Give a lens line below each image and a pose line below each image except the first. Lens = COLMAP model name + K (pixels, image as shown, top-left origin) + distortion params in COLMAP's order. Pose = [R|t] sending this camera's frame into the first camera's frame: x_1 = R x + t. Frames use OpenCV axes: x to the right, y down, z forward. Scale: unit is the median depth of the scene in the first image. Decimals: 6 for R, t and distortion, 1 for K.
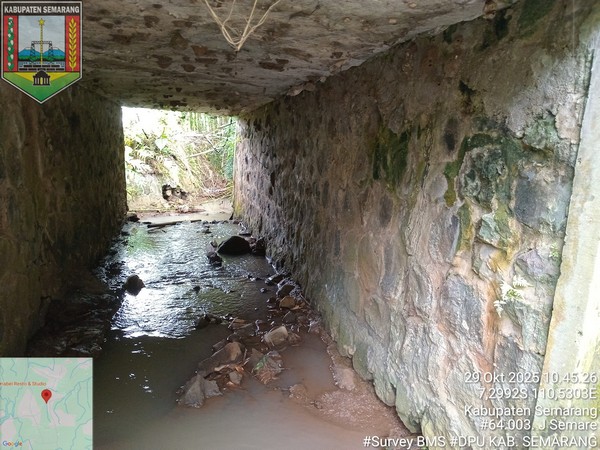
lens RADIAL K [[444.4, 0, 300.0], [0, 444.4, 225.0], [0, 0, 1]] dist [0.068293, -0.123965]
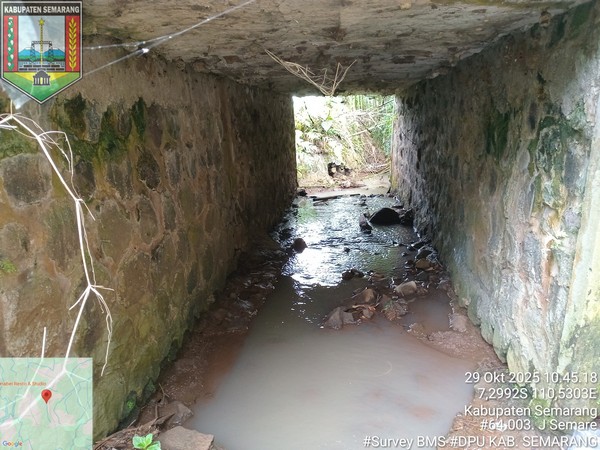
lens RADIAL K [[444.4, 0, 300.0], [0, 444.4, 225.0], [0, 0, 1]] dist [0.068293, -0.123965]
pose [[0.930909, 0.015003, -0.364942, 0.124703], [0.005251, 0.998503, 0.054445, 0.012931], [0.365212, -0.052599, 0.929437, -0.225958]]
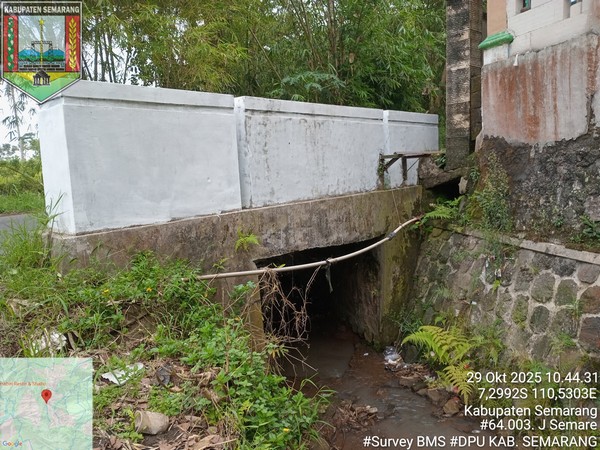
lens RADIAL K [[444.4, 0, 300.0], [0, 444.4, 225.0], [0, 0, 1]] dist [0.068293, -0.123965]
pose [[0.996728, -0.080736, -0.003884, -0.093695], [0.080446, 0.995527, -0.049537, -0.174232], [0.007866, 0.049062, 0.998765, -1.668901]]
